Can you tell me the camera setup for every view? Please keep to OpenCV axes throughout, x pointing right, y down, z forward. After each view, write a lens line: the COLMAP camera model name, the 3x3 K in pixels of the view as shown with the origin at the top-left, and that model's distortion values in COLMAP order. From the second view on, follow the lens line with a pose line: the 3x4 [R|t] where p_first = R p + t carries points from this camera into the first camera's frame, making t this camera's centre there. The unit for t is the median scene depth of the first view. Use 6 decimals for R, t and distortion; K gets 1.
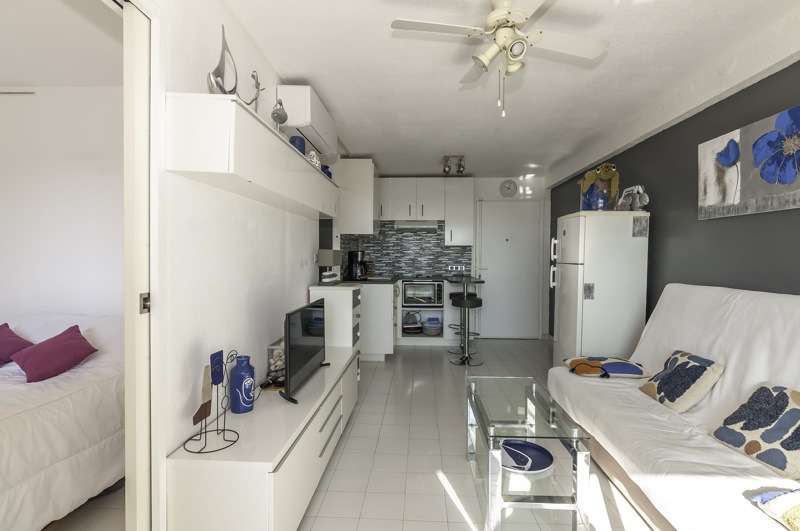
lens RADIAL K [[393.4, 0, 400.4], [0, 393.4, 261.0], [0, 0, 1]] dist [0.020746, 0.000115]
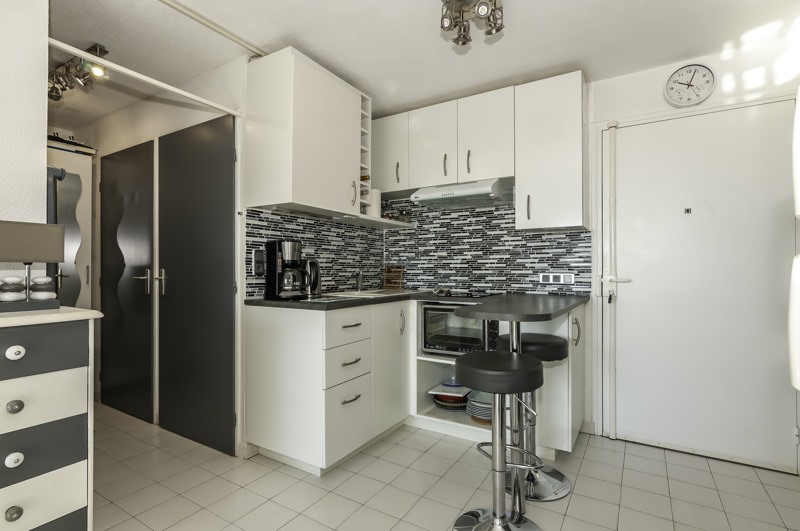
lens RADIAL K [[393.4, 0, 400.4], [0, 393.4, 261.0], [0, 0, 1]] dist [0.020746, 0.000115]
pose [[0.880968, -0.014858, -0.472943, 0.202339], [-0.001696, 0.999401, -0.034557, 0.013947], [0.473174, 0.031245, 0.880415, 0.492460]]
